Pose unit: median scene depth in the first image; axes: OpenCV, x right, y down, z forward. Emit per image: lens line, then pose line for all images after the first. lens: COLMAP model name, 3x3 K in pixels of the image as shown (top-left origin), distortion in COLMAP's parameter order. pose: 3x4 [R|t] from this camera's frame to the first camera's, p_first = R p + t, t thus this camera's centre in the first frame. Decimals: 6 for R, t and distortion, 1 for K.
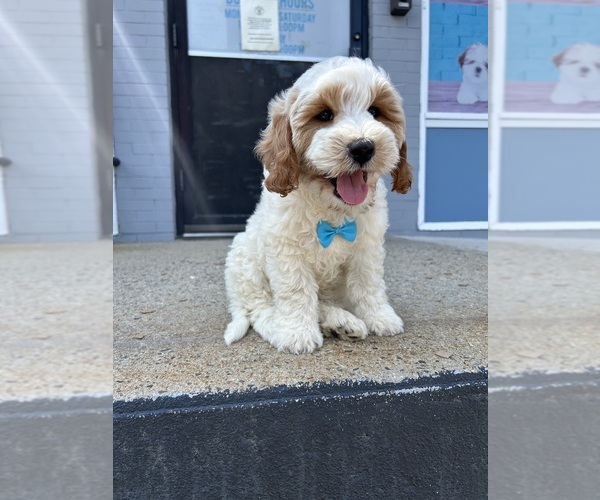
lens RADIAL K [[383.5, 0, 297.9], [0, 383.5, 252.5], [0, 0, 1]] dist [0.018280, -0.040015]
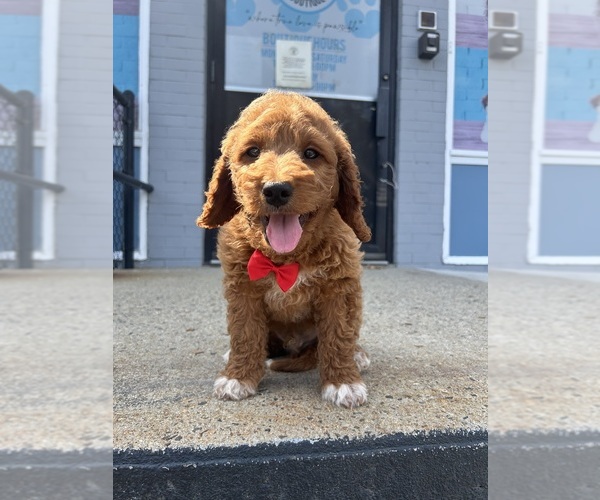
lens RADIAL K [[383.5, 0, 304.6], [0, 383.5, 247.8], [0, 0, 1]] dist [0.018280, -0.040015]
pose [[0.999549, 0.029733, -0.004164, -0.268059], [-0.029973, 0.996253, -0.081123, -0.042114], [0.001737, 0.081211, 0.996695, -0.032378]]
